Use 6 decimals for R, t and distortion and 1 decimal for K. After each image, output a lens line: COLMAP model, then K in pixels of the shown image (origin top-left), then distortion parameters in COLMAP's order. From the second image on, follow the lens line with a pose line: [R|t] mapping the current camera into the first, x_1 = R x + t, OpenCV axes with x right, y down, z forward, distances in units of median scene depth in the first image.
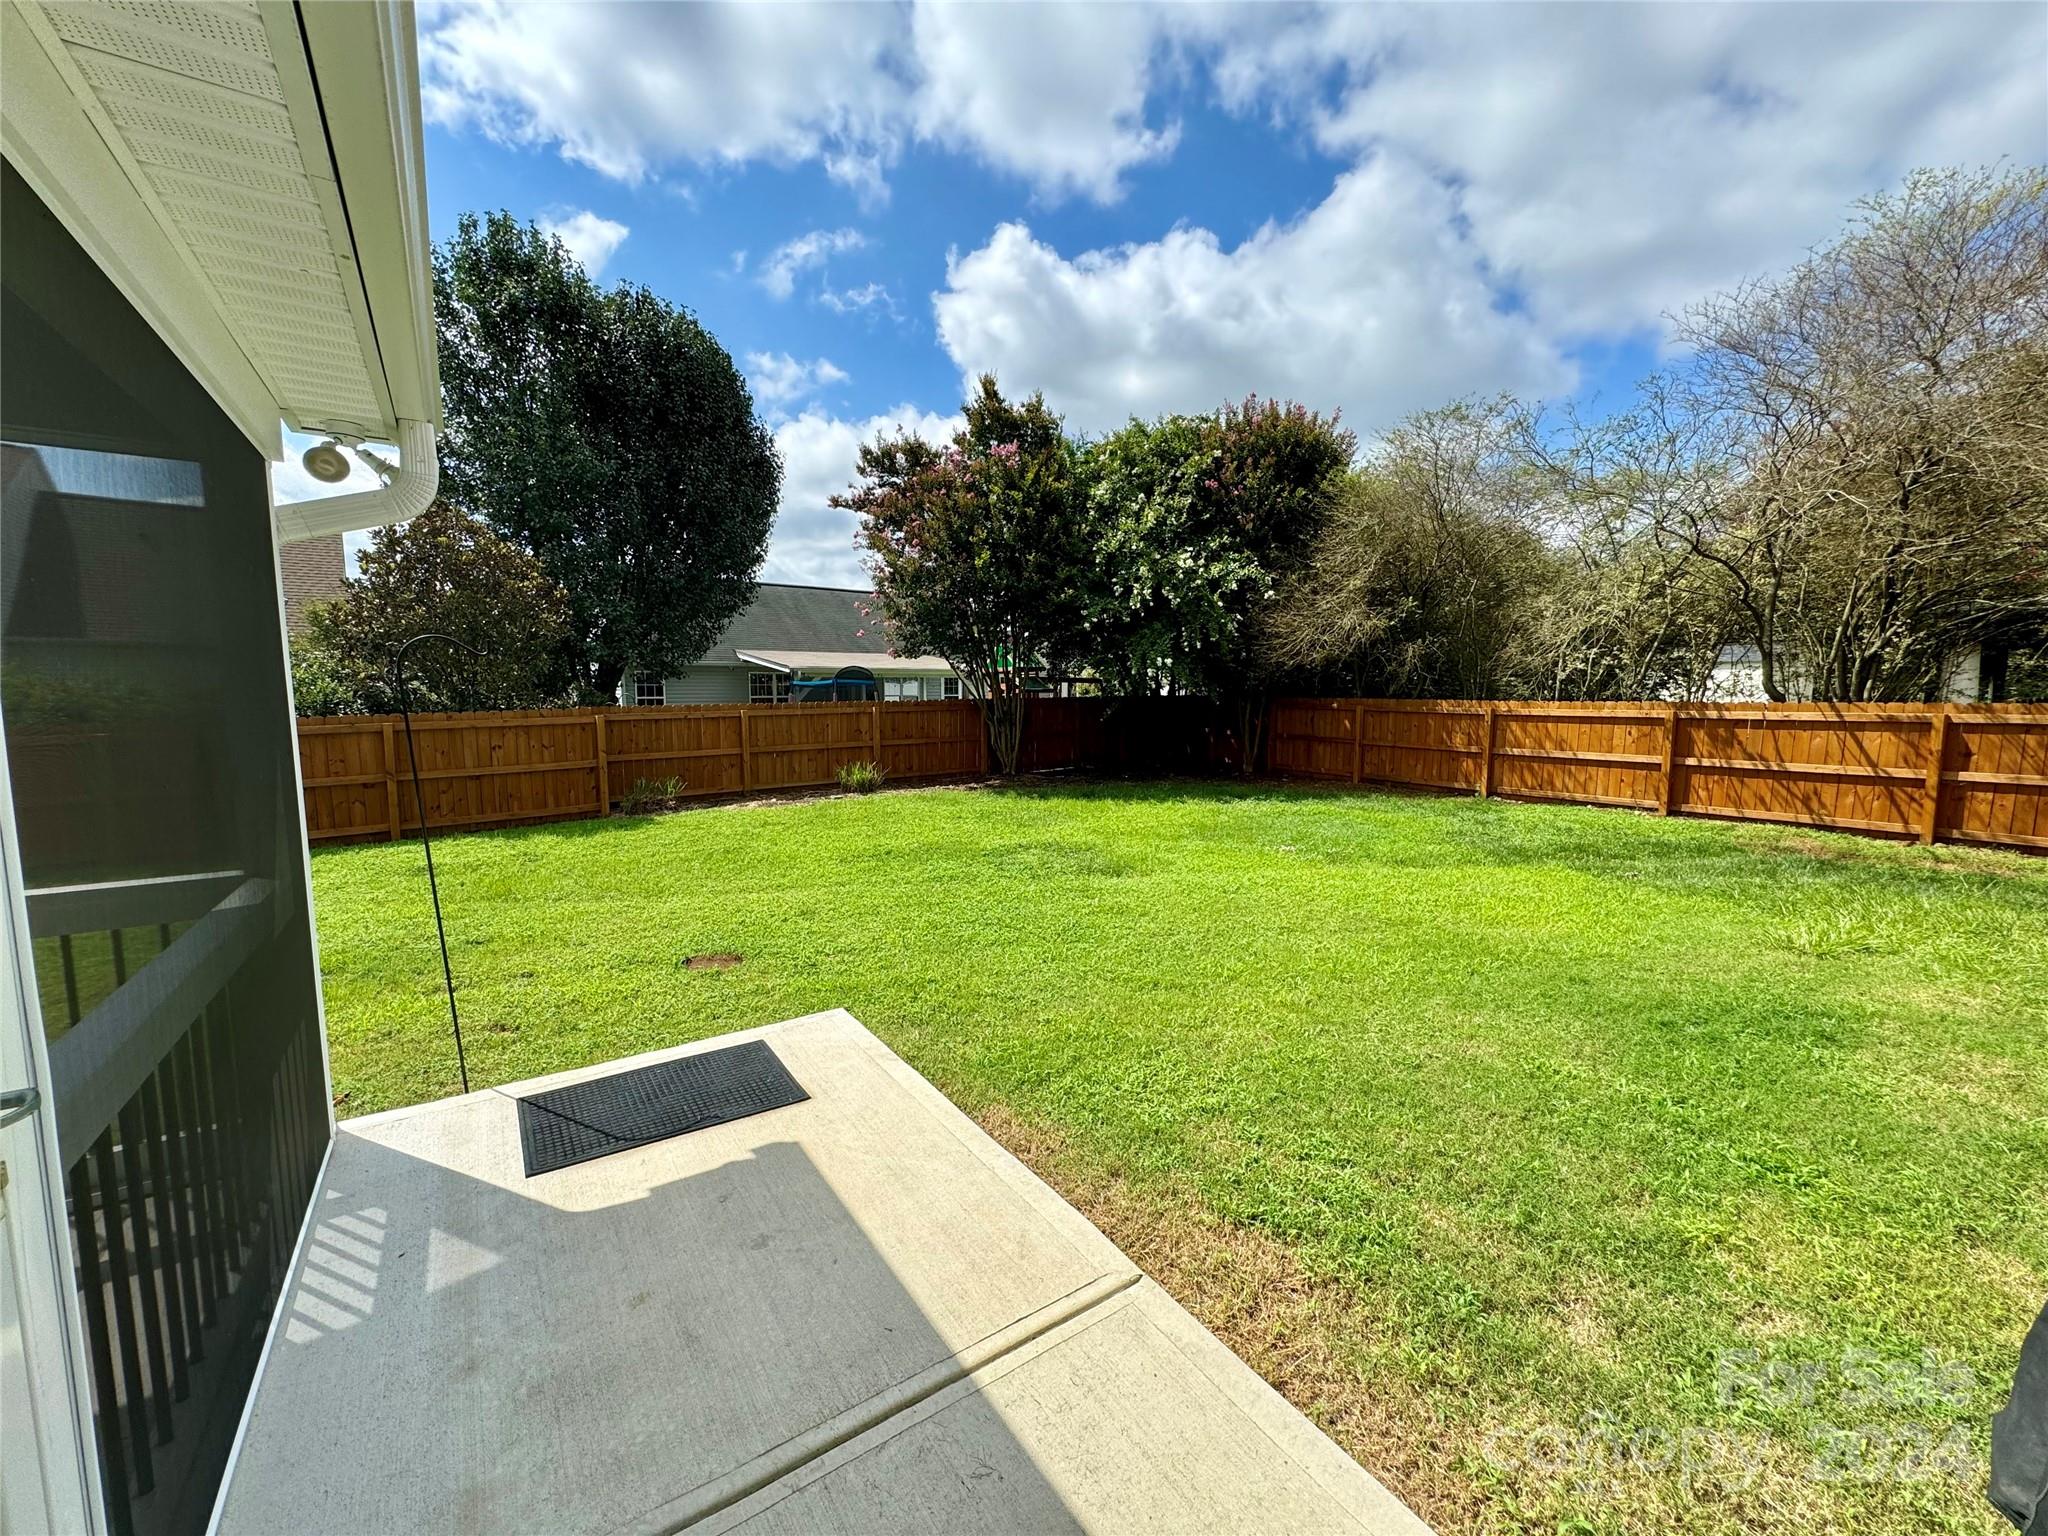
lens RADIAL K [[820.7, 0, 1030.0], [0, 820.7, 770.7], [0, 0, 1]] dist [-0.002204, 0.000286]
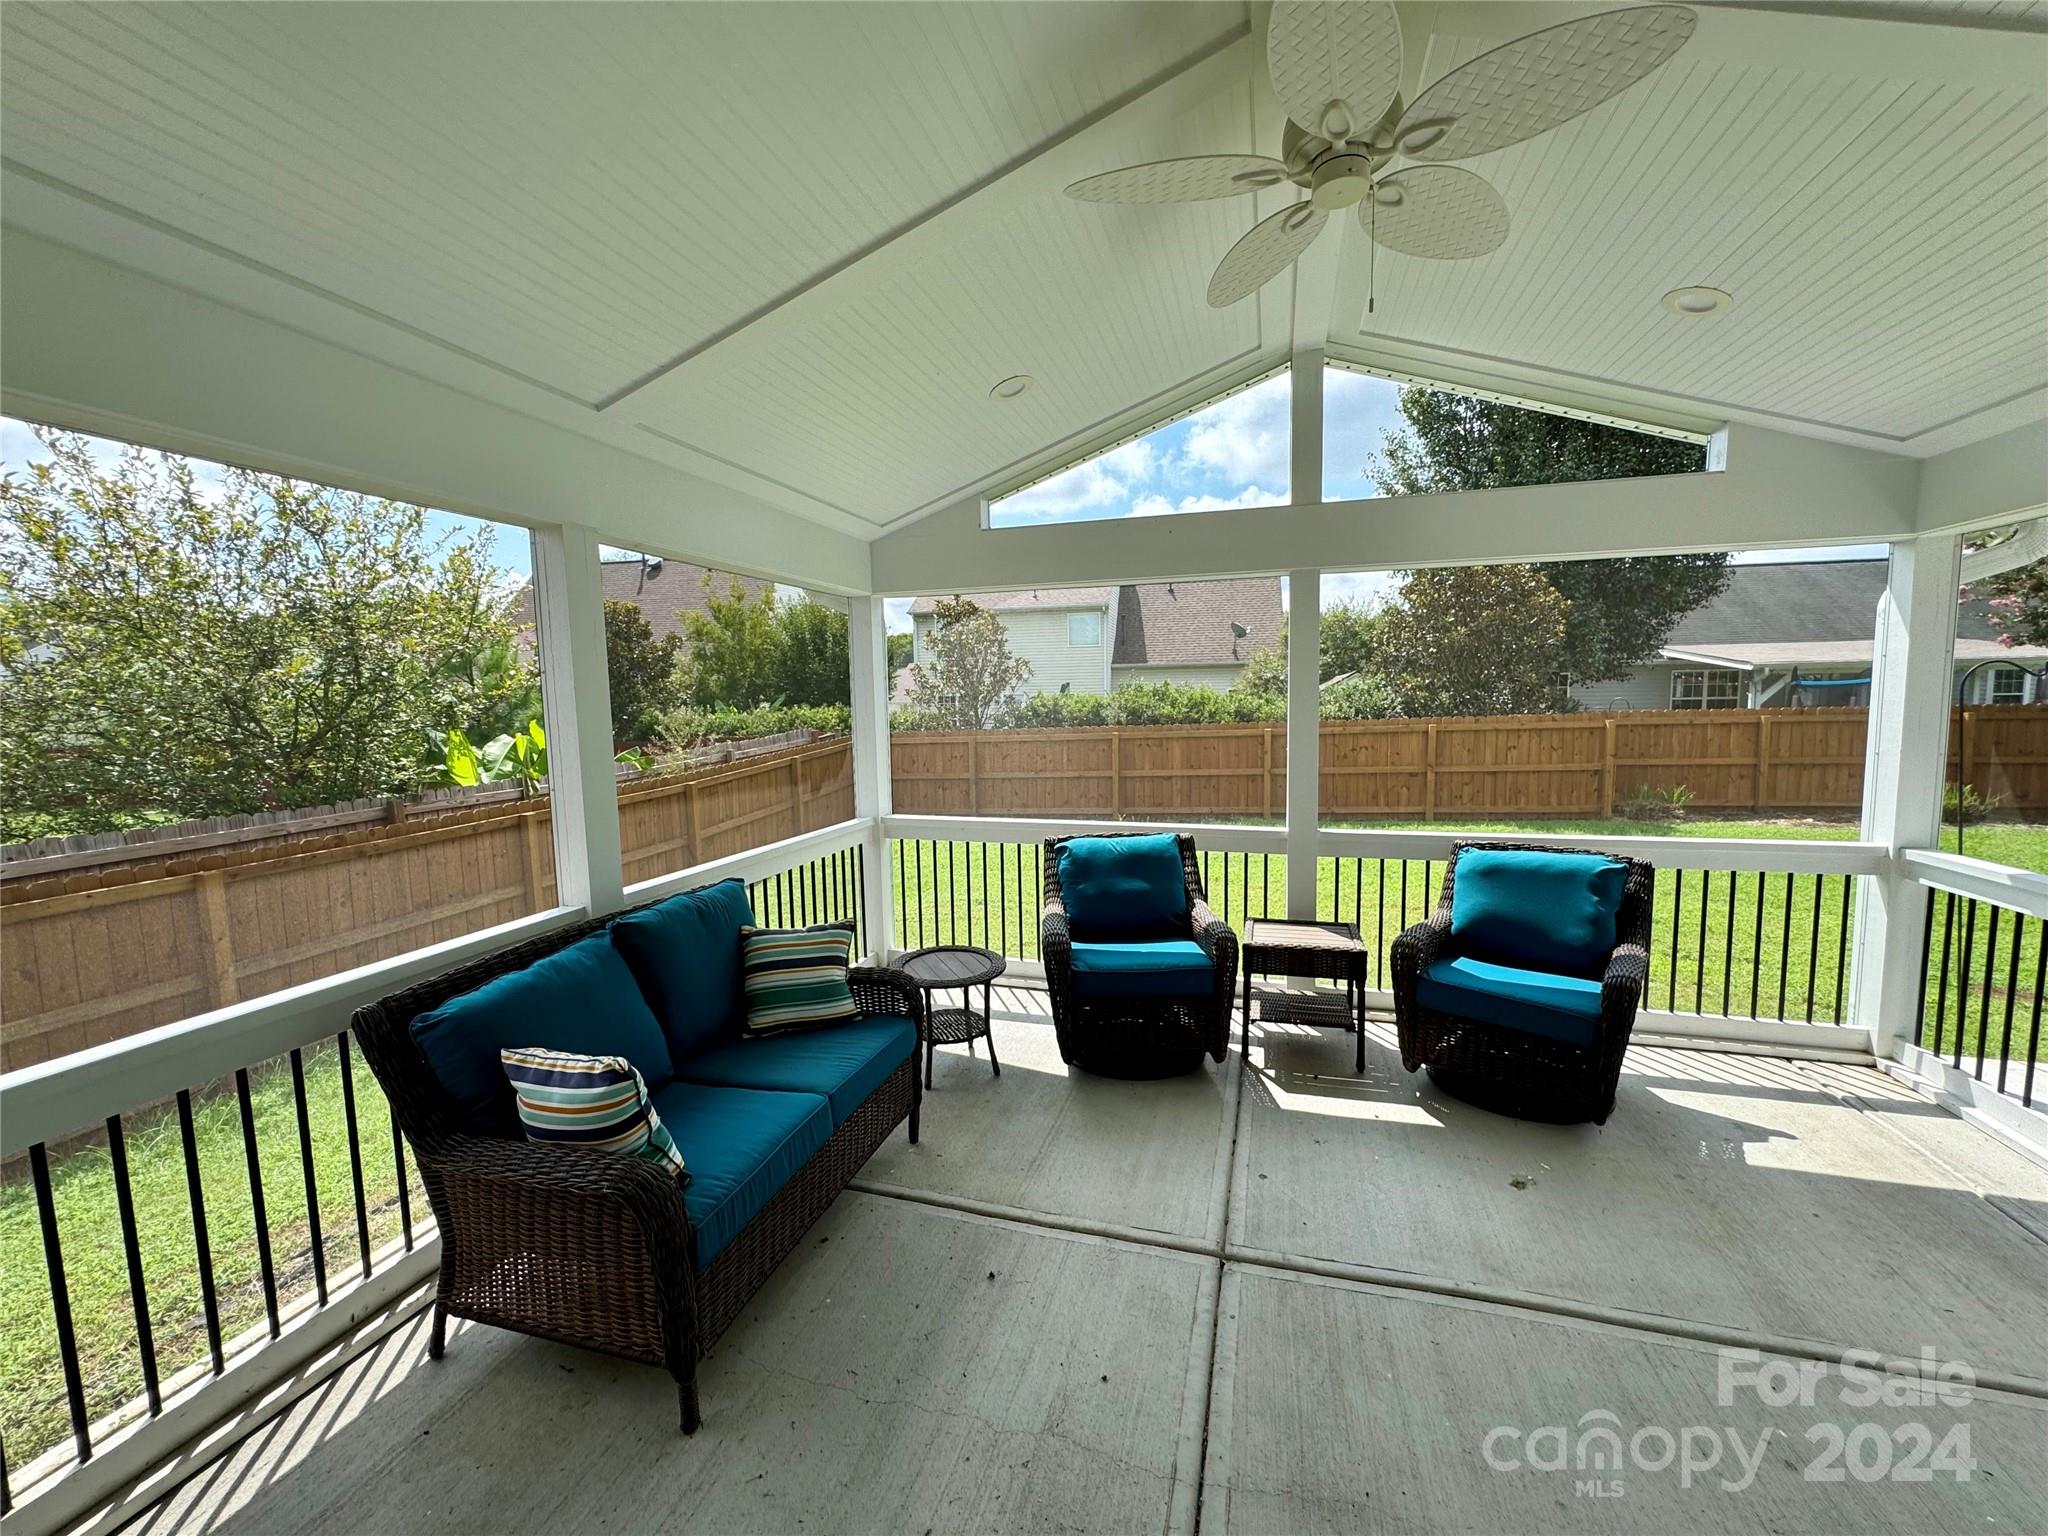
lens RADIAL K [[820.7, 0, 1021.3], [0, 820.7, 771.3], [0, 0, 1]] dist [-0.002204, 0.000286]
pose [[0.620985, 0.061987, -0.781367, -0.177667], [-0.062028, 0.997628, 0.029847, 0.011584], [0.781364, 0.029932, 0.623357, -0.215920]]
